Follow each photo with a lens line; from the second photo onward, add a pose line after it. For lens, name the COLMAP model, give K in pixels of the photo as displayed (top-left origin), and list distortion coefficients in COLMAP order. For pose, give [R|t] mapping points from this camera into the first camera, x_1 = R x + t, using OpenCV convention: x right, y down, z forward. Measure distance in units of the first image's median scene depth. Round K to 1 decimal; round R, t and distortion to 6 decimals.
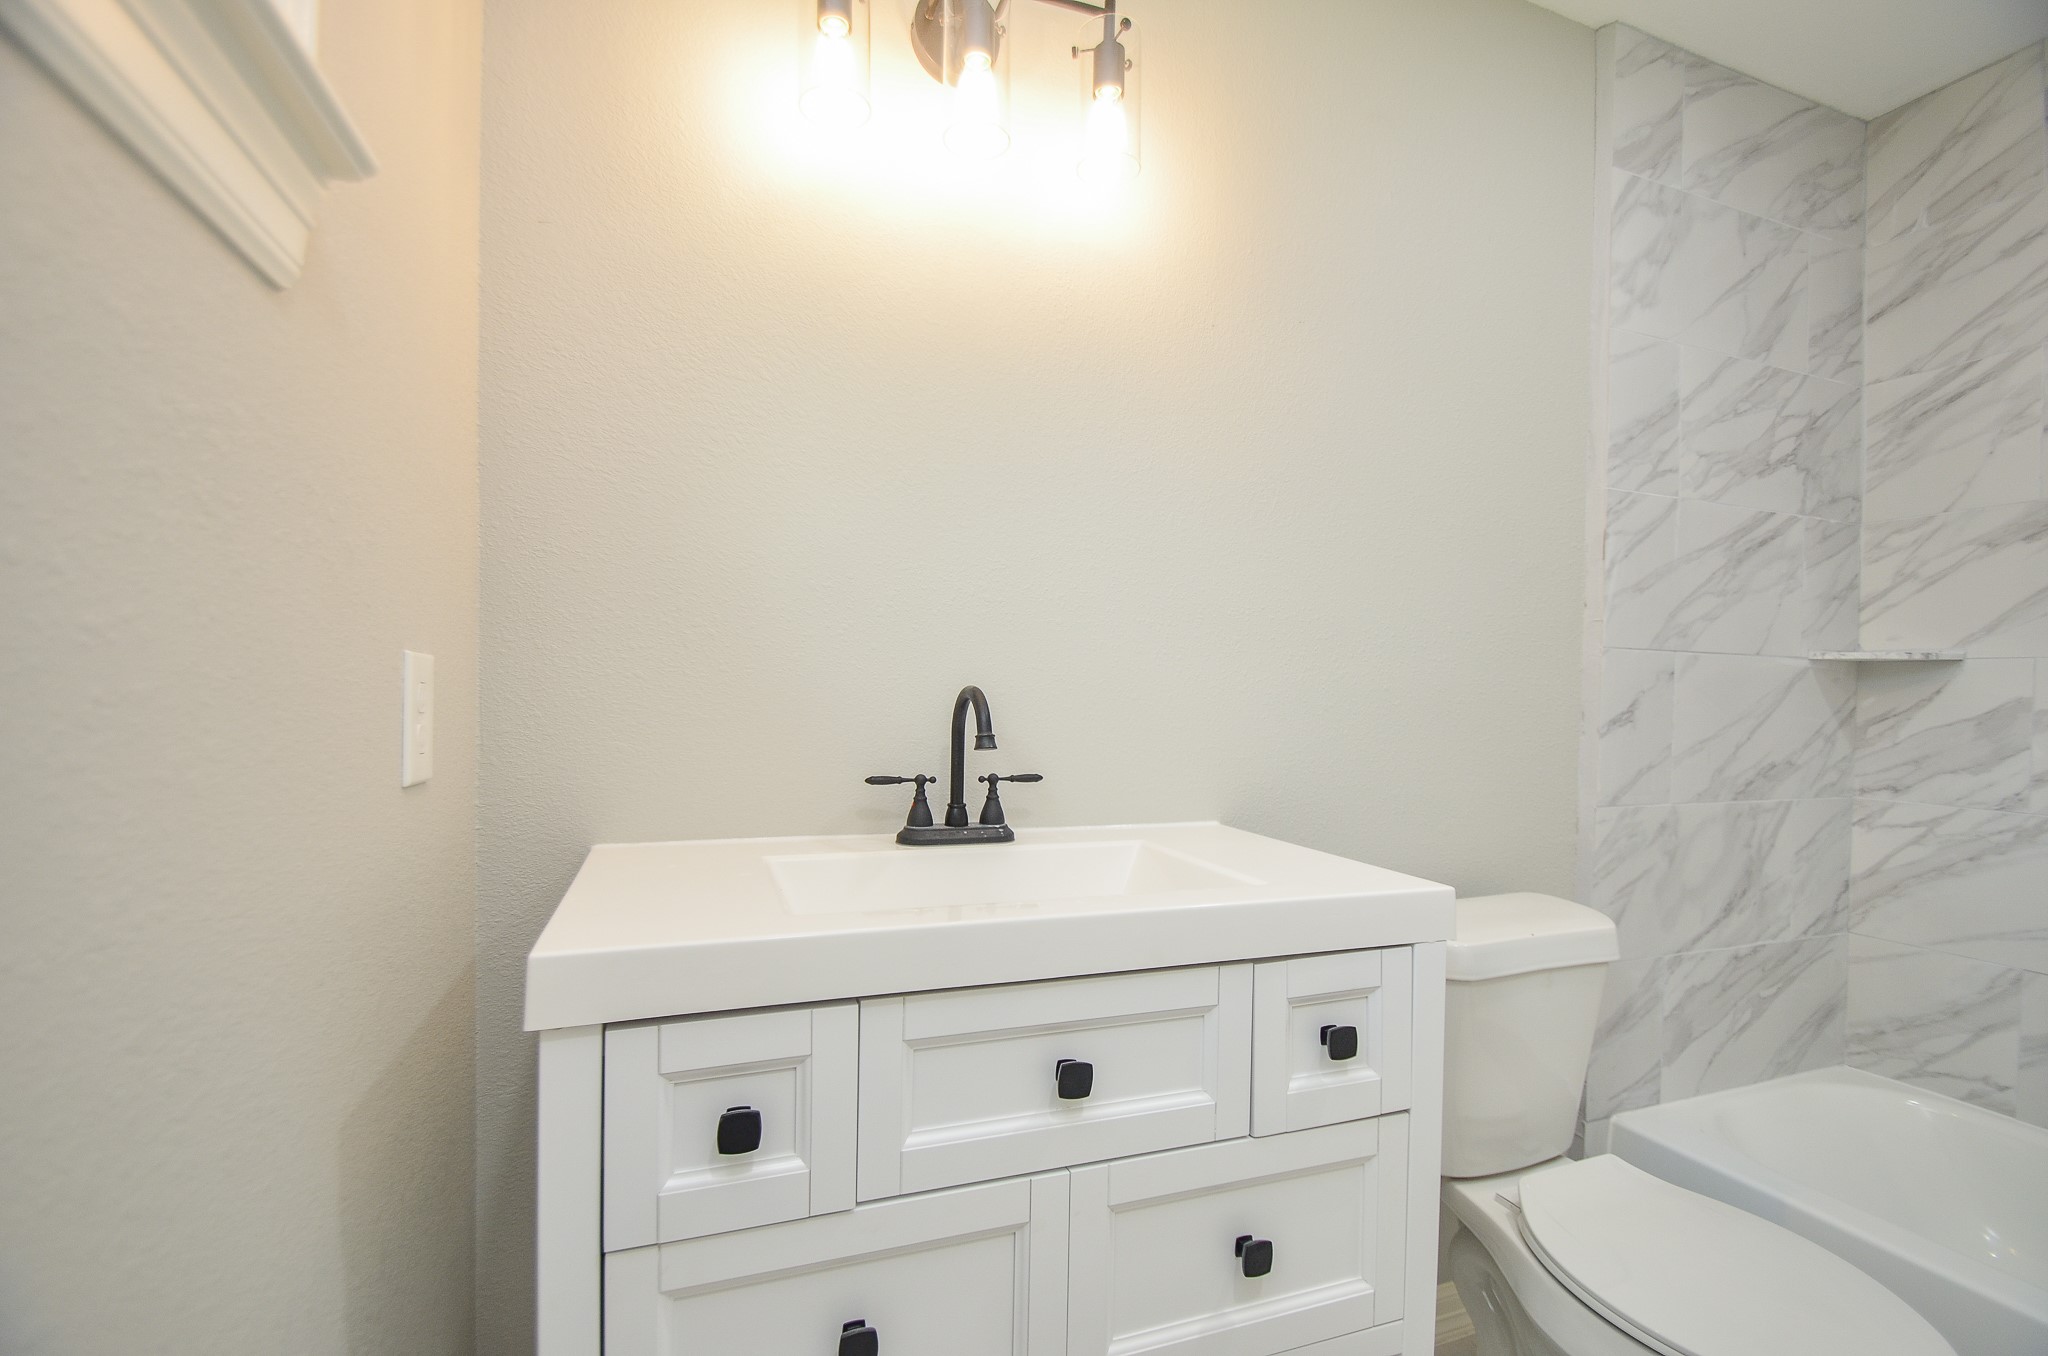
lens RADIAL K [[892.7, 0, 1020.1], [0, 892.7, 705.5], [0, 0, 1]] dist [0.010743, -0.013724]
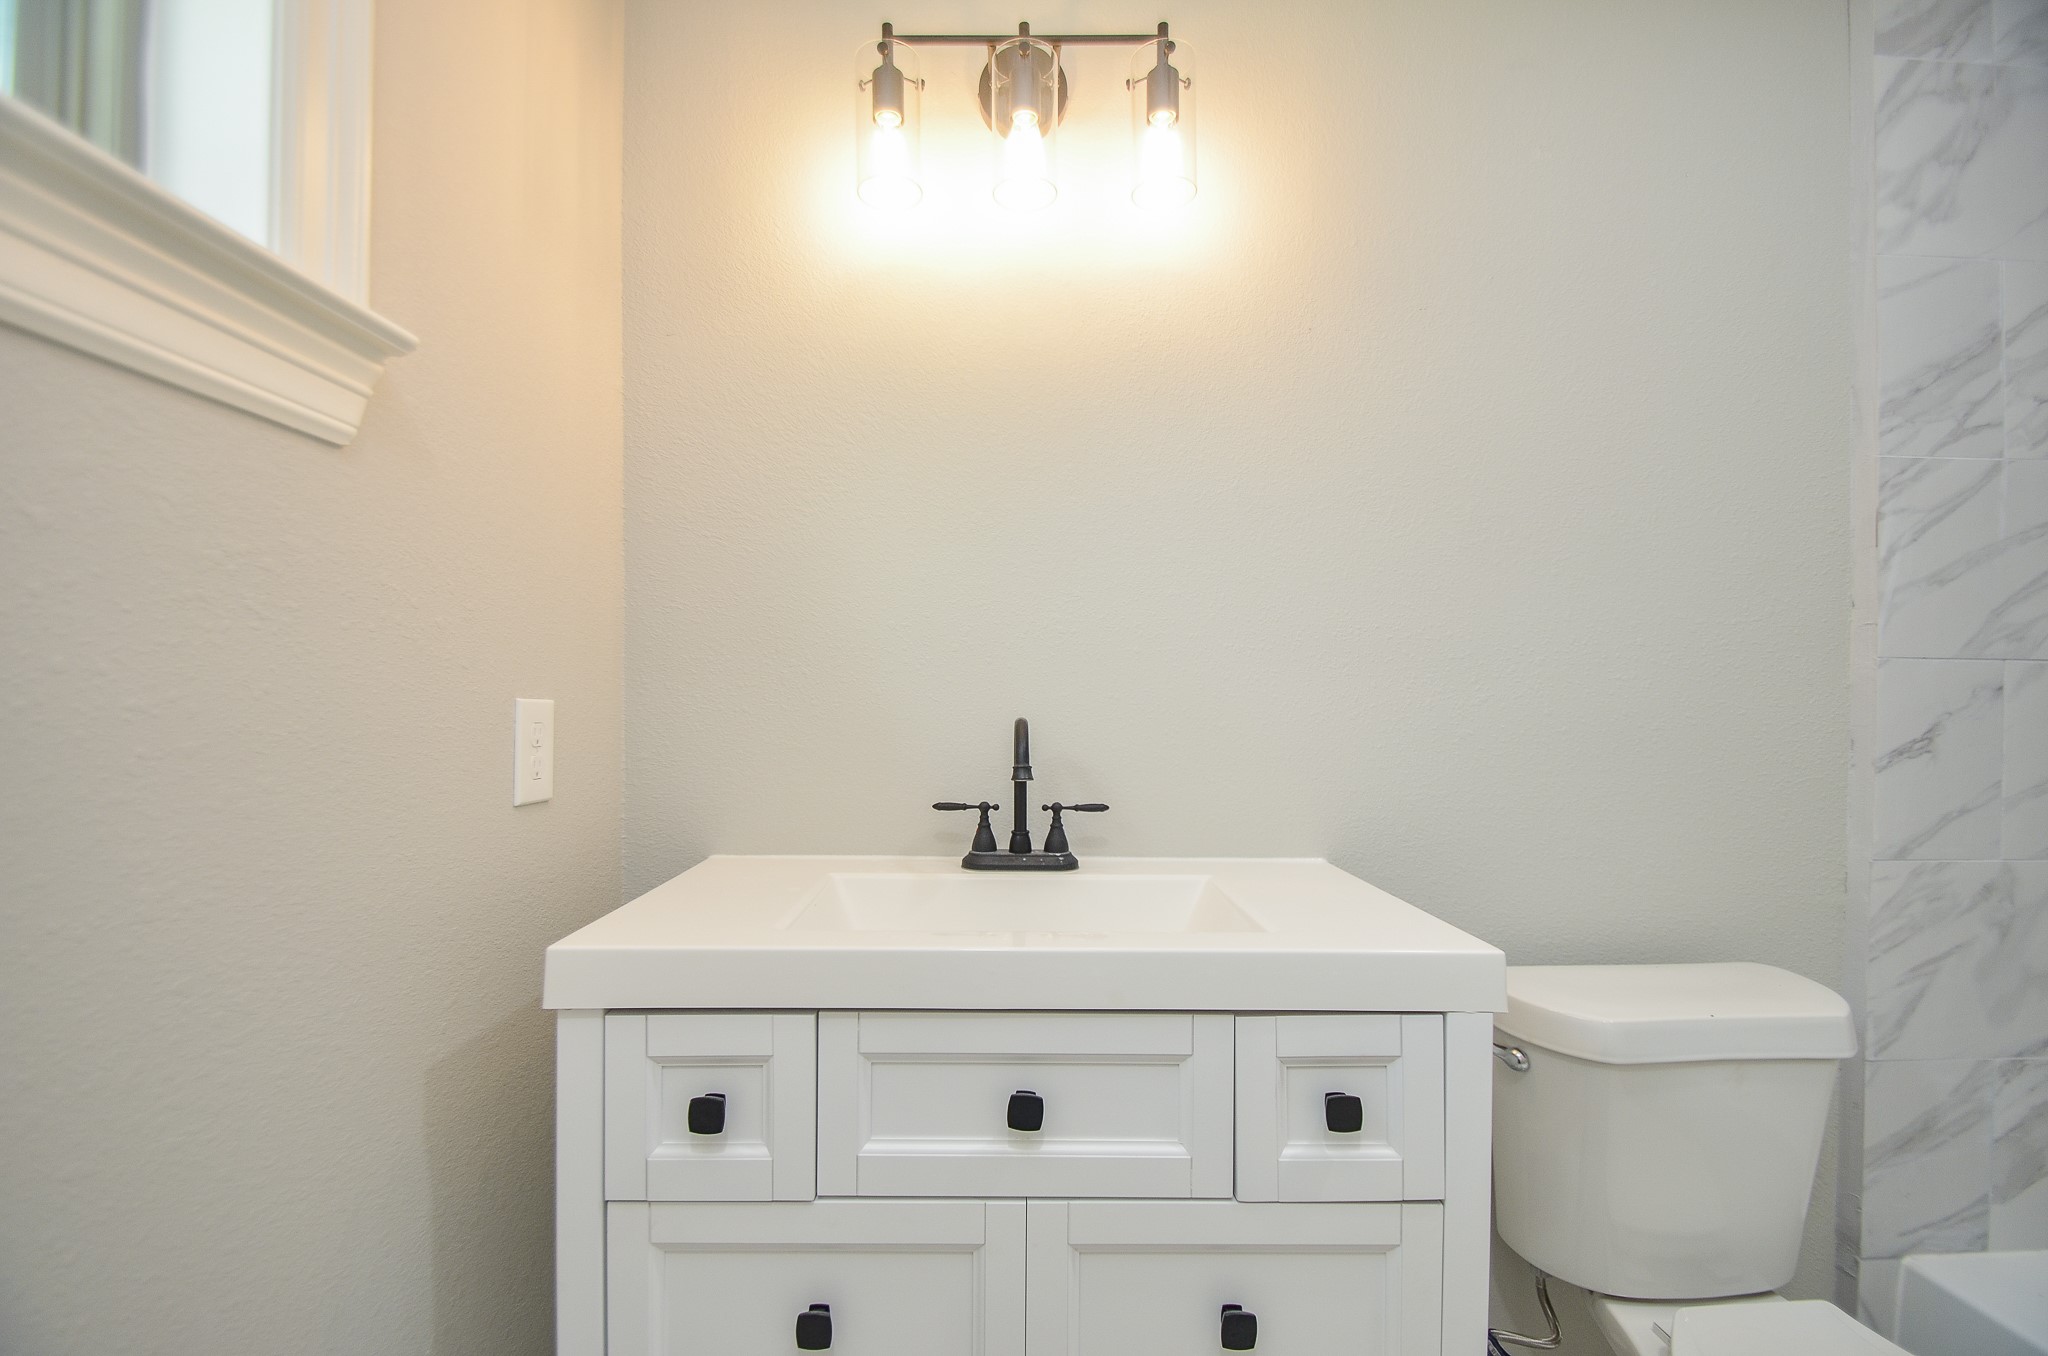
lens RADIAL K [[892.7, 0, 1017.3], [0, 892.7, 706.9], [0, 0, 1]] dist [0.010743, -0.013724]
pose [[0.945403, -0.008989, -0.325780, 0.263646], [0.004529, 0.999885, -0.014447, -0.018780], [0.325873, 0.012183, 0.945335, 0.019842]]
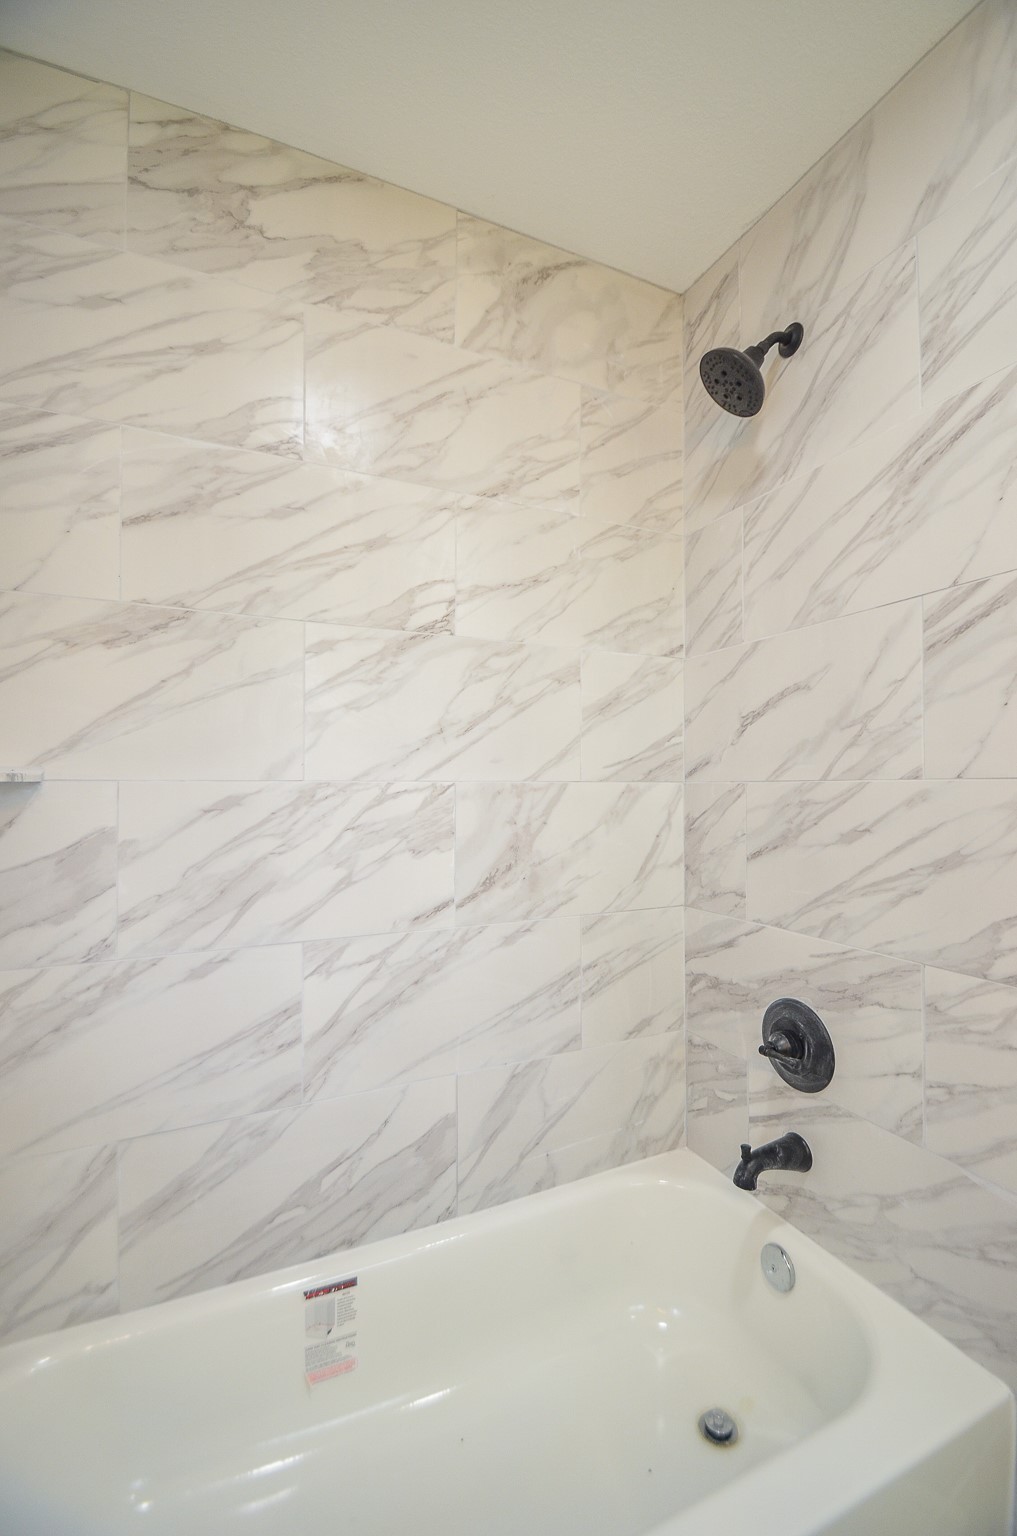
lens RADIAL K [[669.5, 0, 539.8], [0, 669.5, 789.6], [0, 0, 1]] dist [0.010743, -0.013724]
pose [[-0.093150, -0.000971, 0.995652, 0.627624], [0.025899, 0.999659, 0.003398, -0.052397], [-0.995315, 0.026103, -0.093093, 0.904085]]
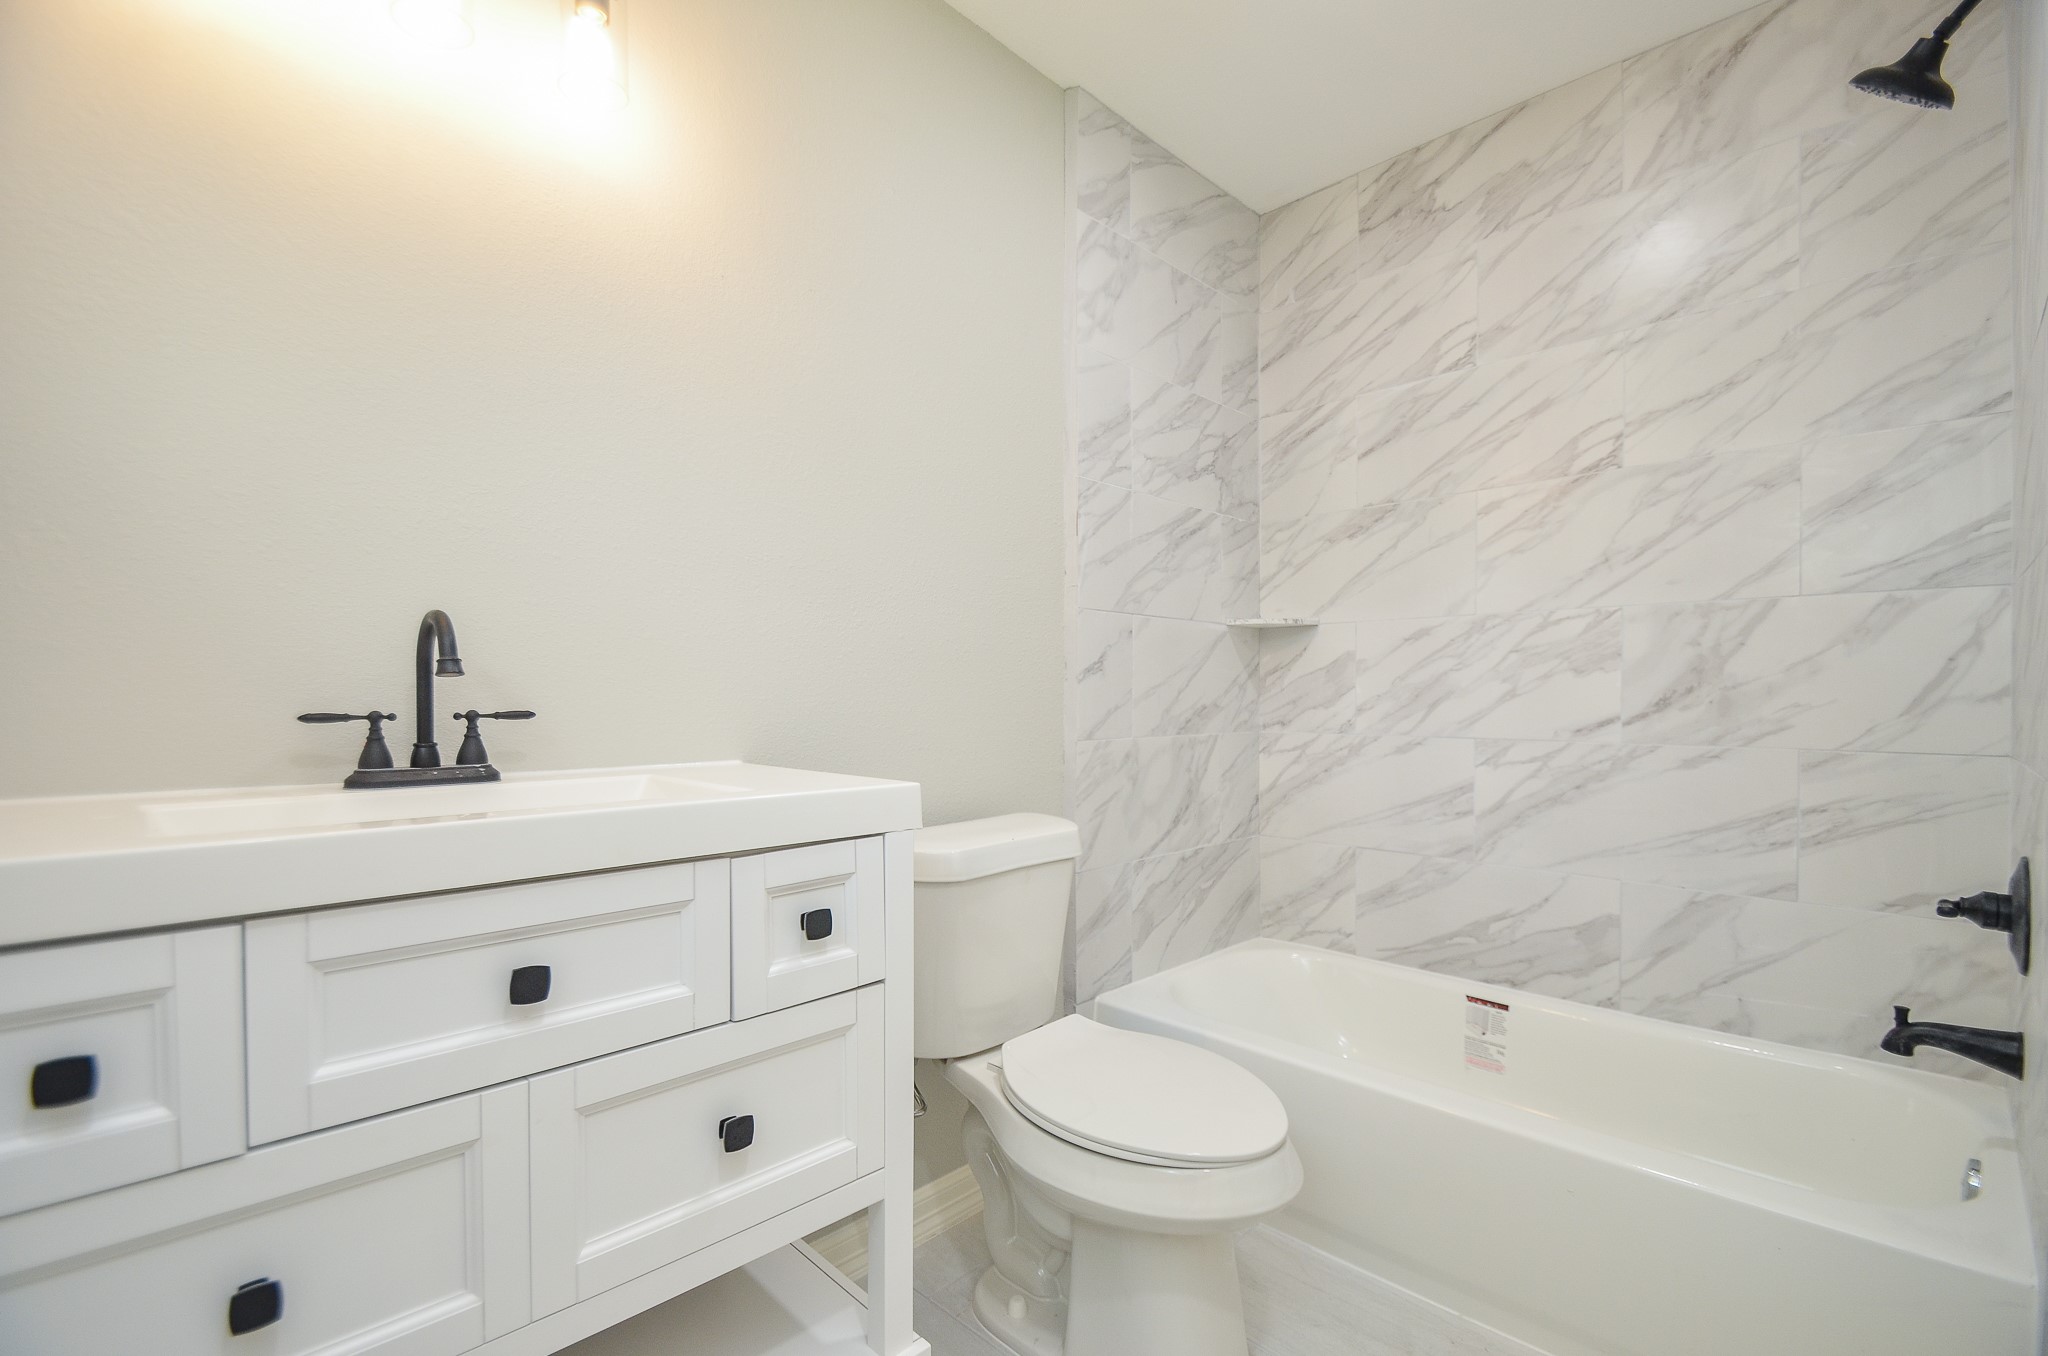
lens RADIAL K [[892.7, 0, 1015.3], [0, 892.7, 705.2], [0, 0, 1]] dist [0.010743, -0.013724]
pose [[0.909025, -0.023059, 0.416104, 0.097789], [0.023702, 0.999713, 0.003622, 0.082399], [-0.416068, 0.006570, 0.909310, -0.080619]]
